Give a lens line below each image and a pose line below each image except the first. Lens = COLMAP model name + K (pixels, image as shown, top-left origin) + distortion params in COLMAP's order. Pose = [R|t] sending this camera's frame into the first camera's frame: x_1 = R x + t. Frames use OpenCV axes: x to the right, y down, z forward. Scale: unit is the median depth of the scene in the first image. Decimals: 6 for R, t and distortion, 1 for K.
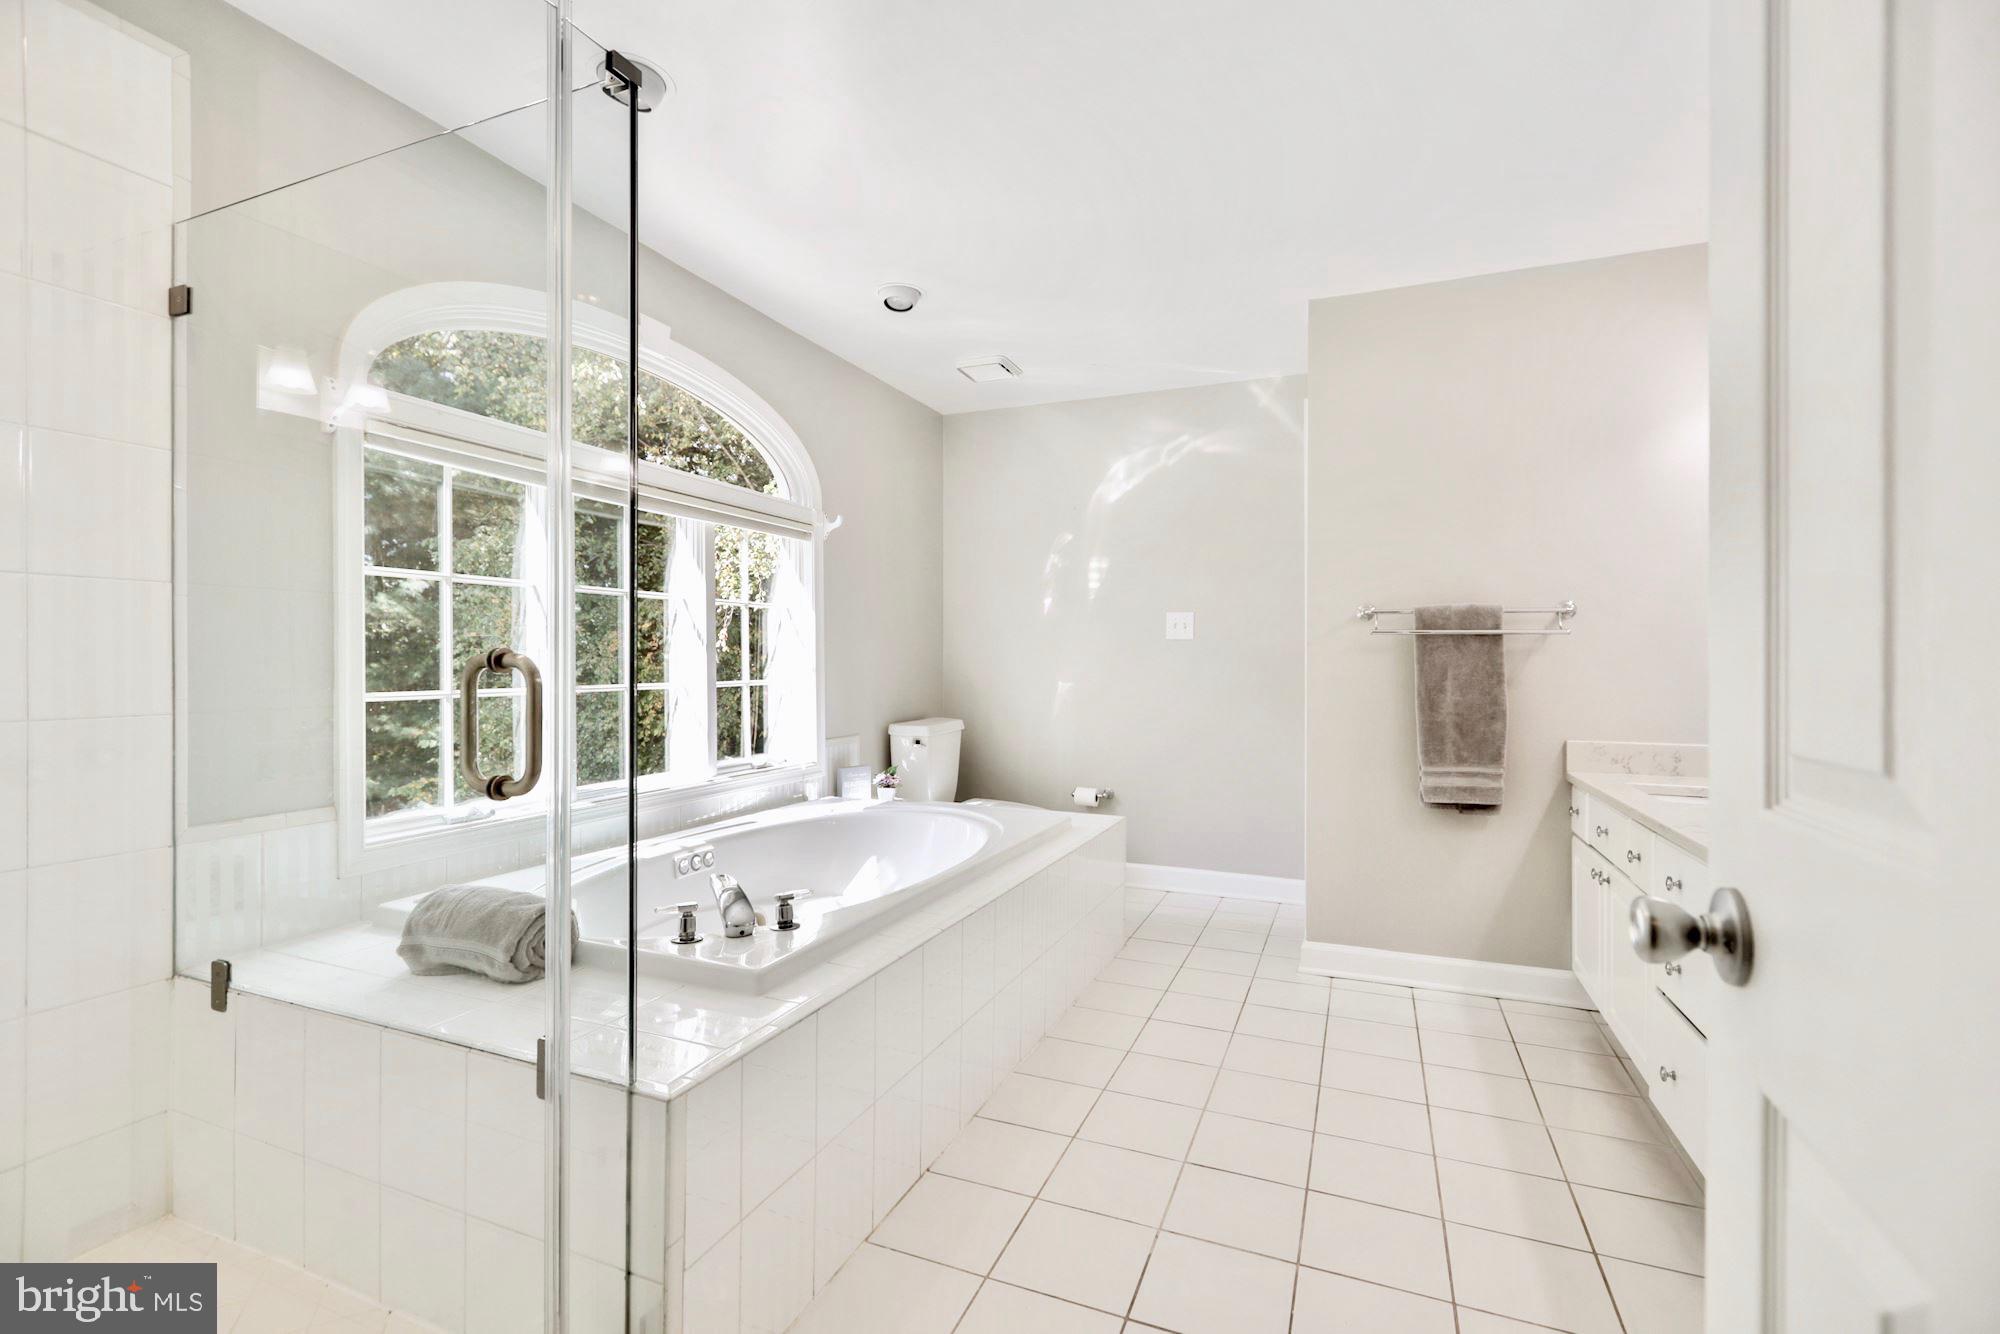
lens RADIAL K [[906.7, 0, 1001.8], [0, 906.7, 666.2], [0, 0, 1]] dist [-0.008403, 0.001884]
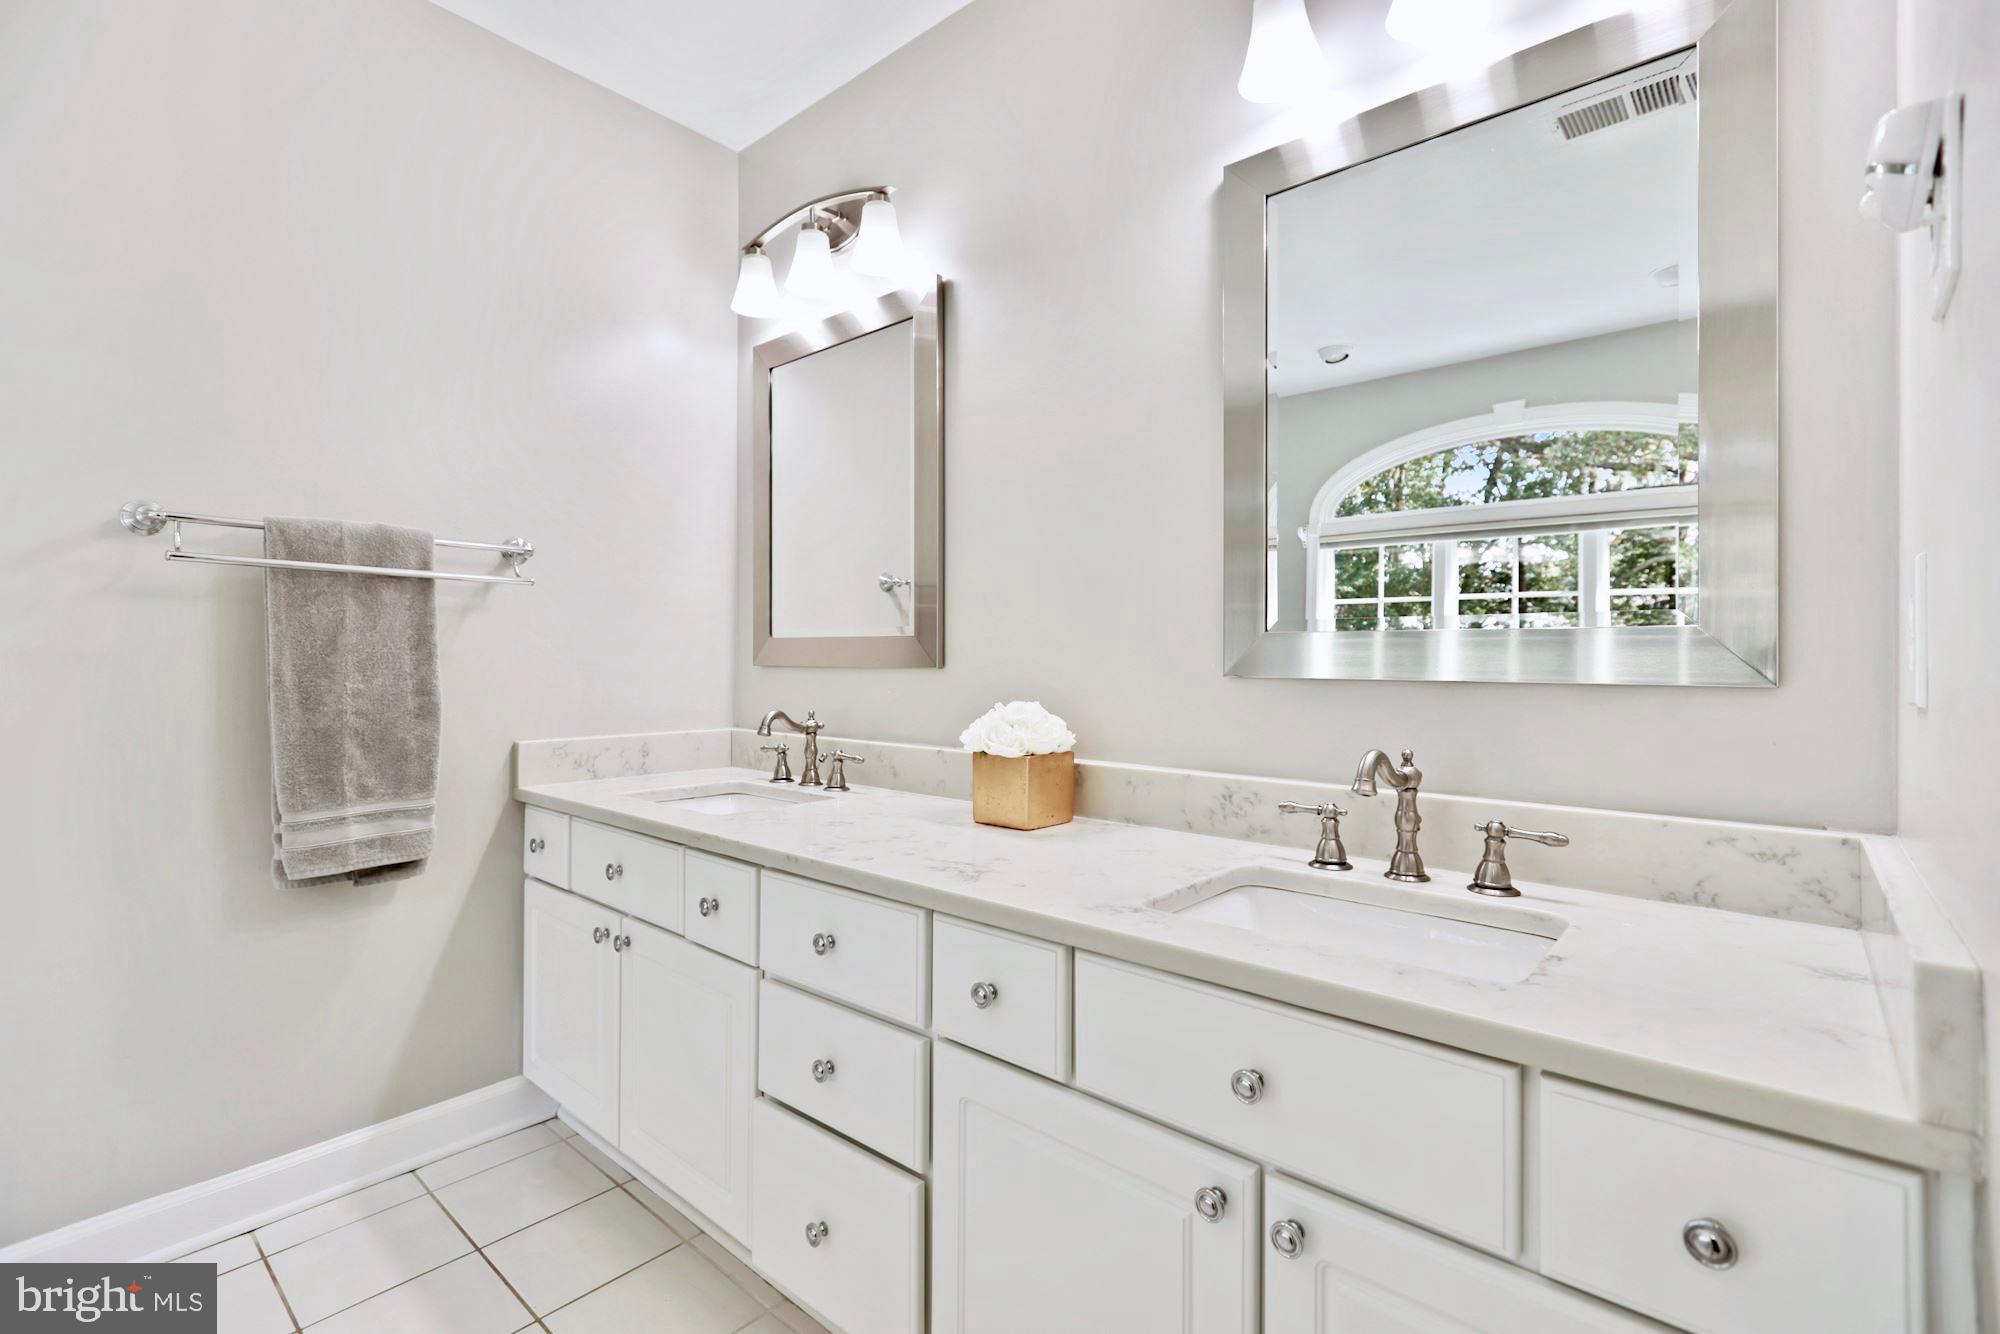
lens RADIAL K [[906.7, 0, 1010.7], [0, 906.7, 650.1], [0, 0, 1]] dist [-0.008403, 0.001884]
pose [[0.304906, 0.004016, 0.952374, 0.087754], [-0.002715, 0.999991, -0.003348, 0.014120], [-0.952379, -0.001565, 0.304914, 0.436337]]
